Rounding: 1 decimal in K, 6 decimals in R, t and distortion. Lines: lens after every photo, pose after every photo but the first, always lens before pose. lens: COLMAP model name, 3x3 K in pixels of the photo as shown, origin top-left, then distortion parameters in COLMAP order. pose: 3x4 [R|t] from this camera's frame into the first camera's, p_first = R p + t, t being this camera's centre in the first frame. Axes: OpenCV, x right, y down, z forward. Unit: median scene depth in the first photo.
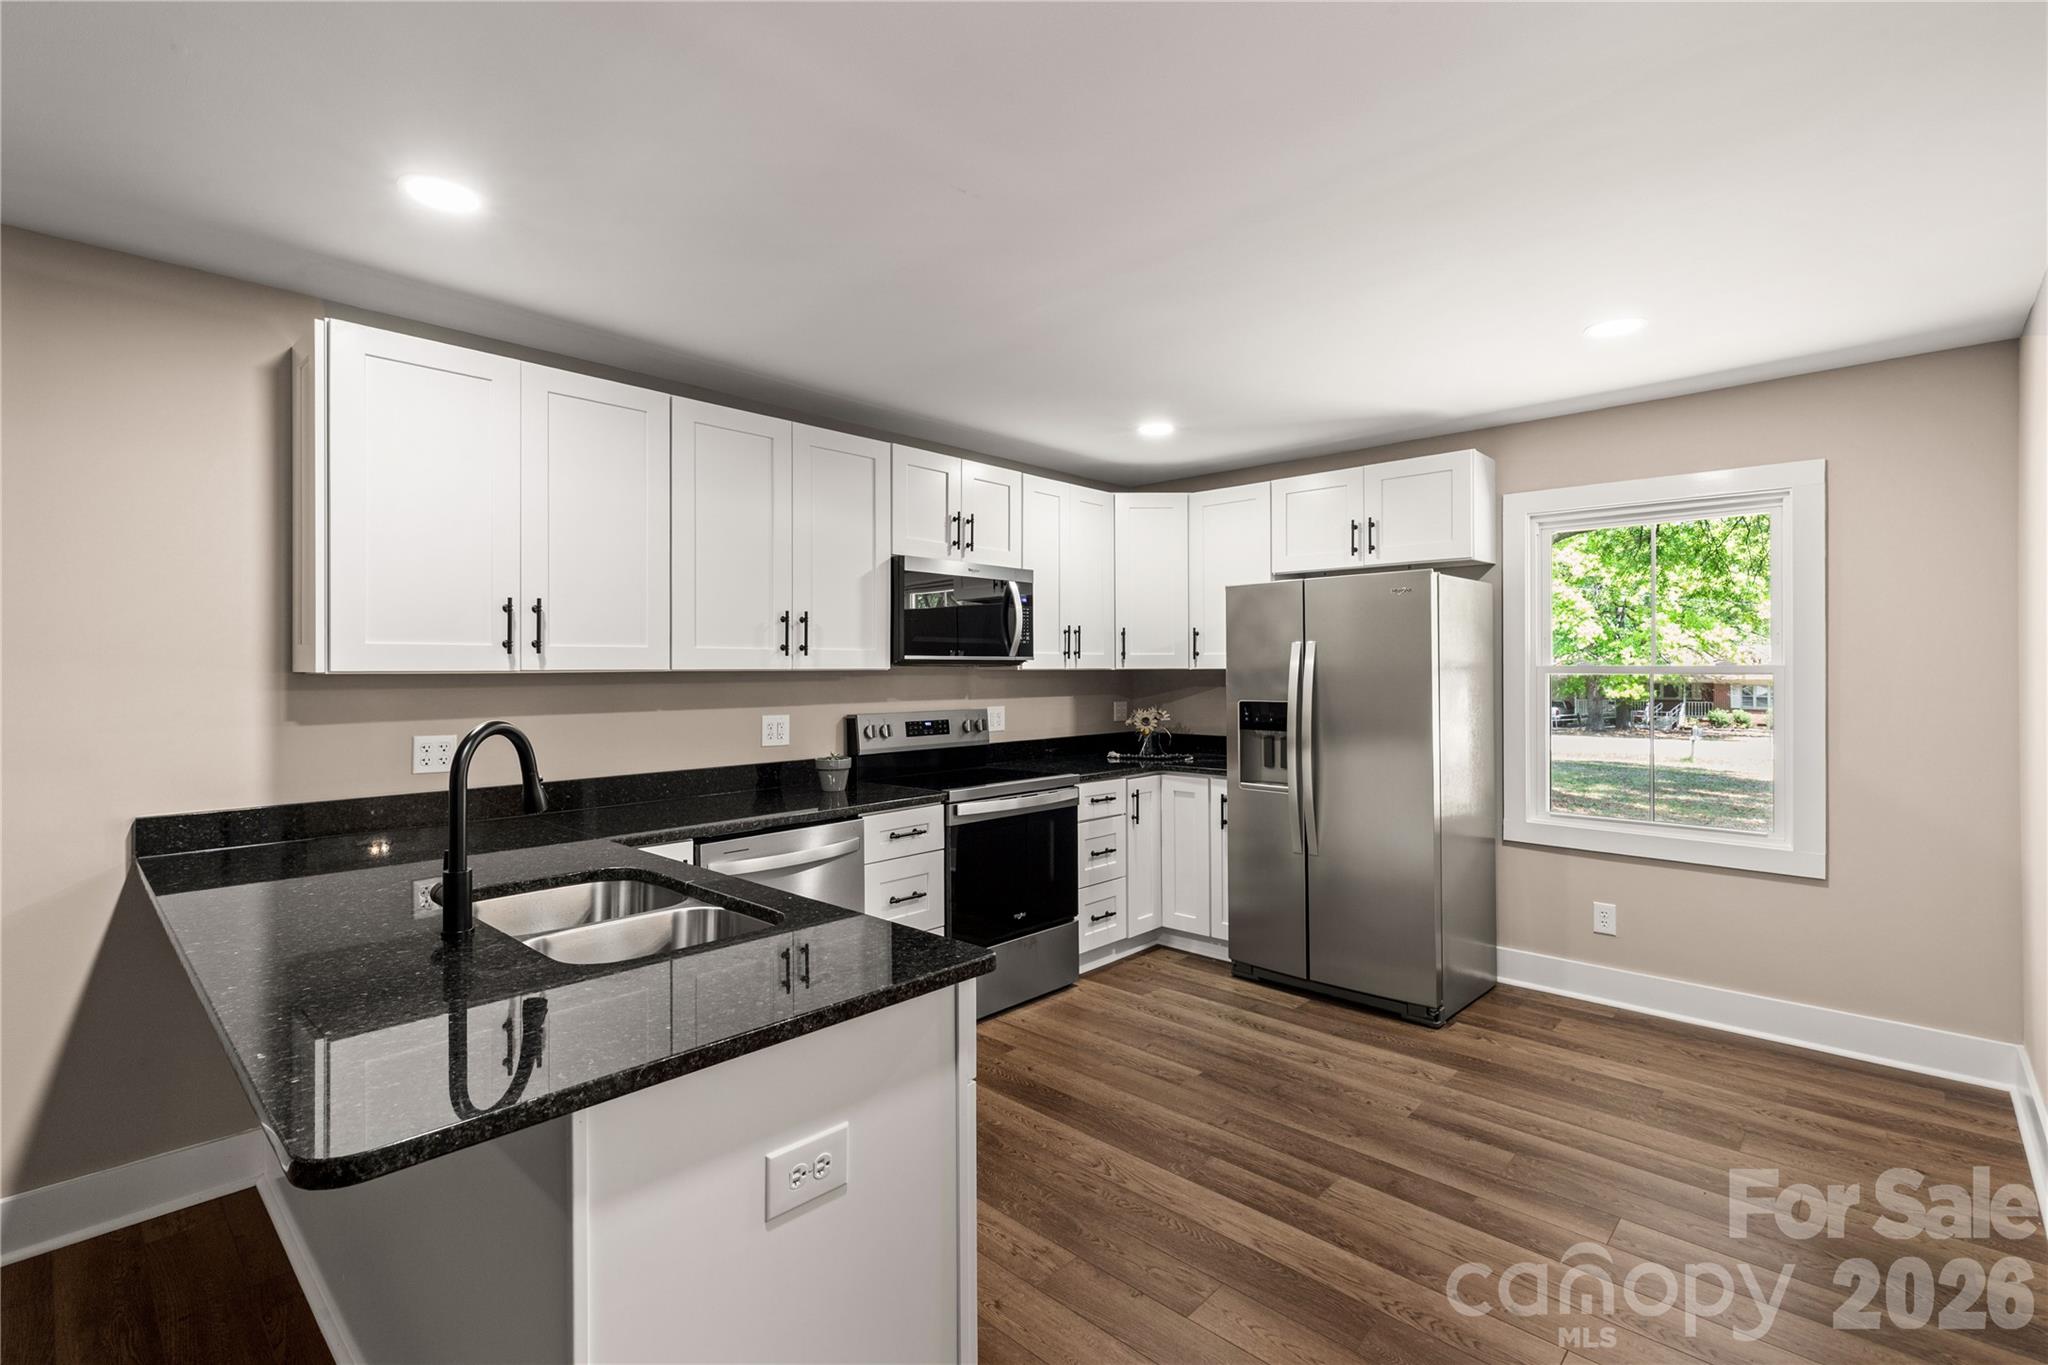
lens RADIAL K [[931.2, 0, 1020.2], [0, 931.2, 675.1], [0, 0, 1]] dist [0.002301, 0.000306]
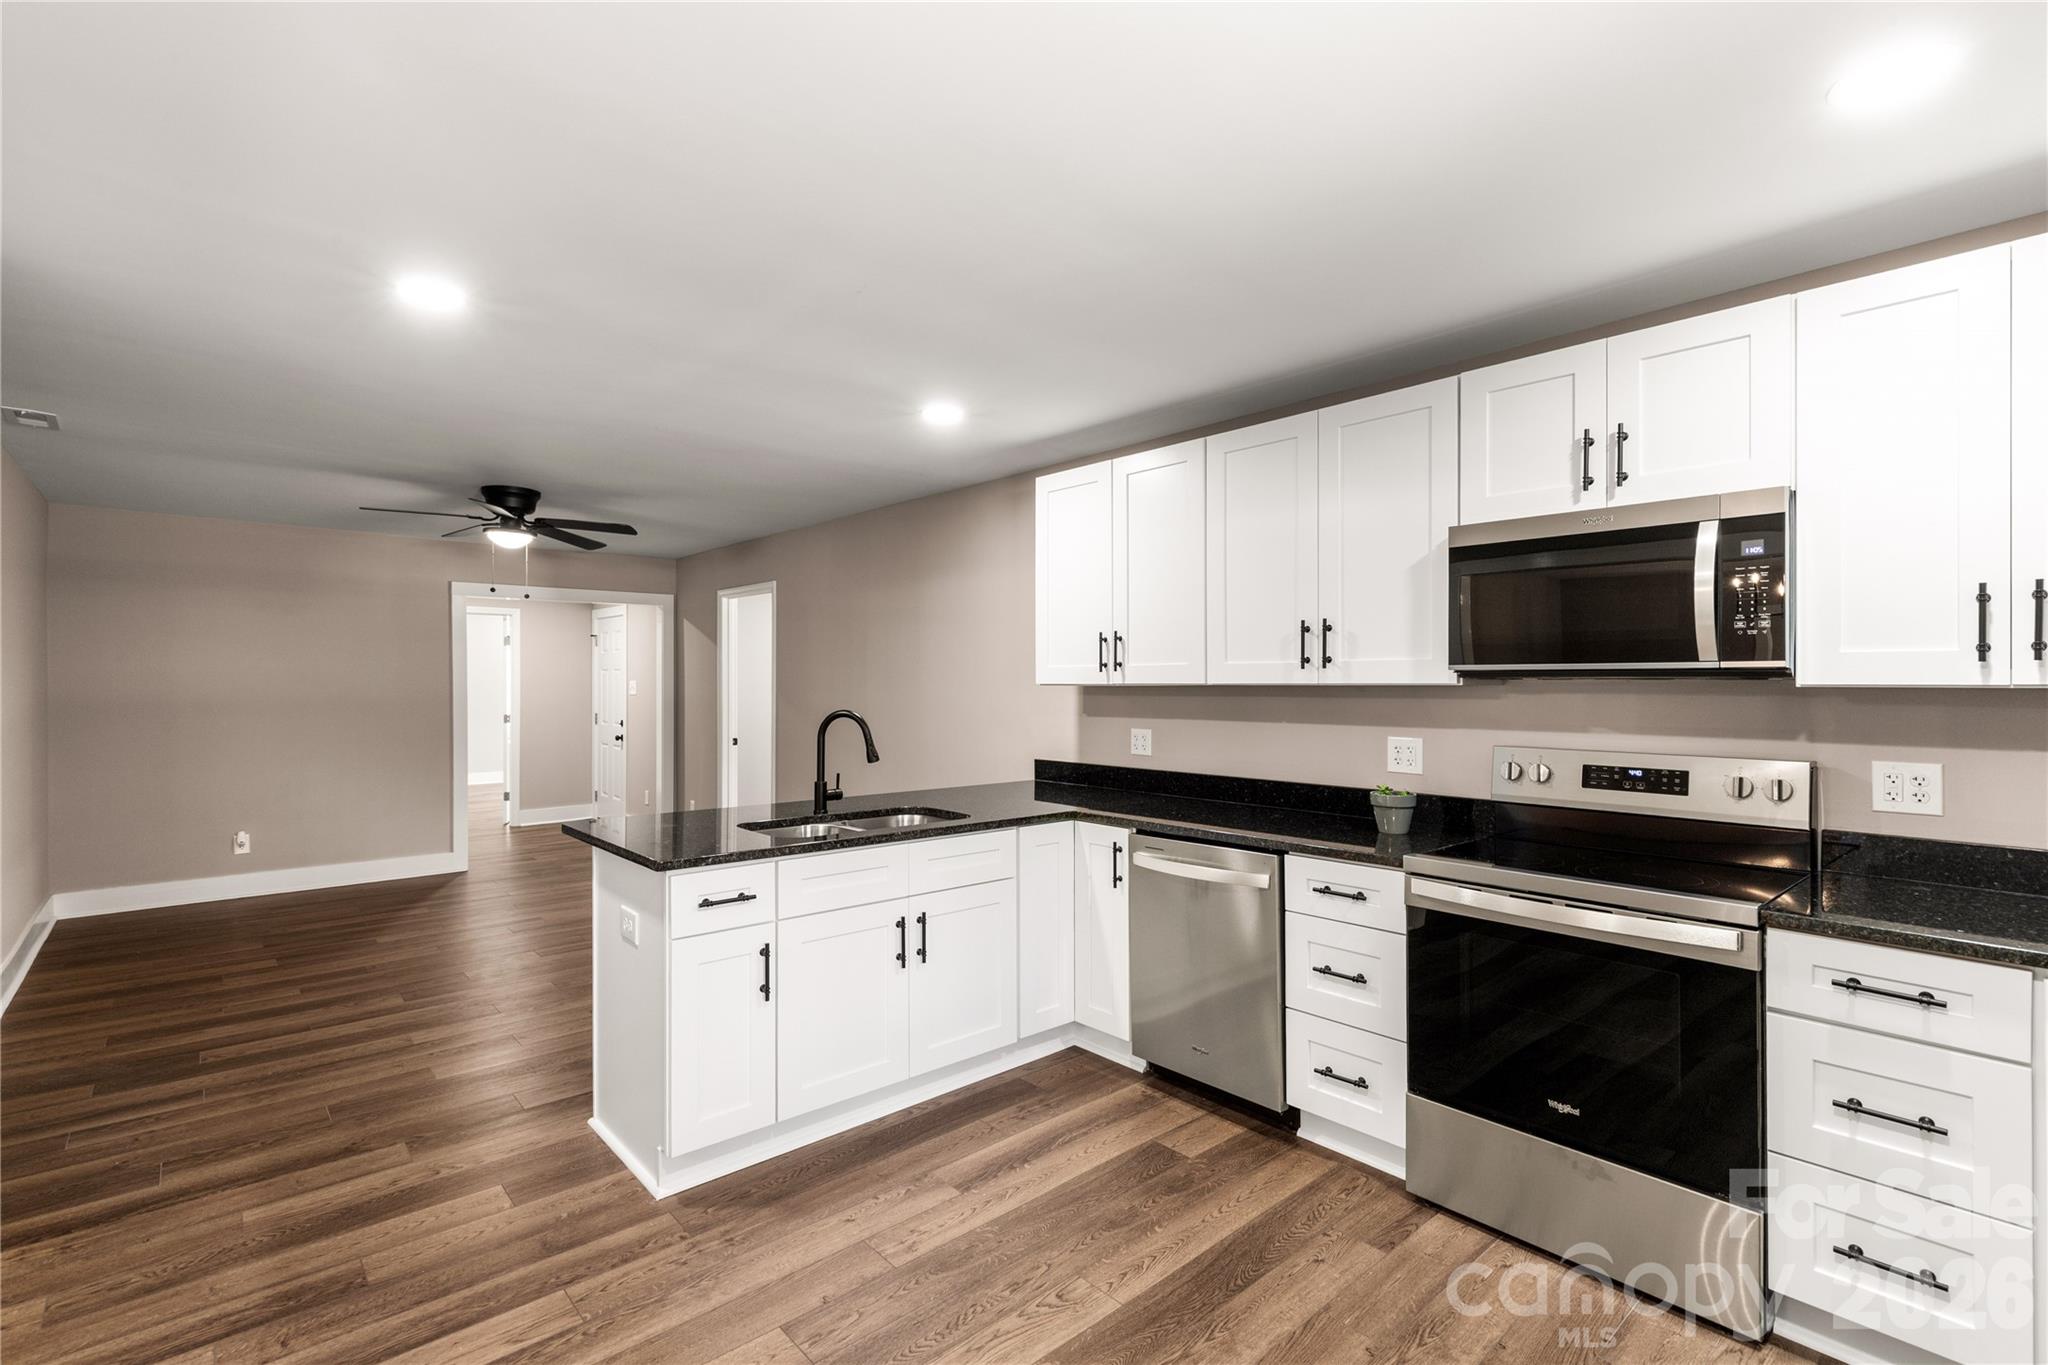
lens RADIAL K [[931.2, 0, 1020.2], [0, 931.2, 675.1], [0, 0, 1]] dist [0.002301, 0.000306]
pose [[-0.093670, -0.003985, -0.995595, 0.664264], [-0.007498, 0.999966, -0.003297, -0.009316], [0.995575, 0.007156, -0.093697, 0.770923]]
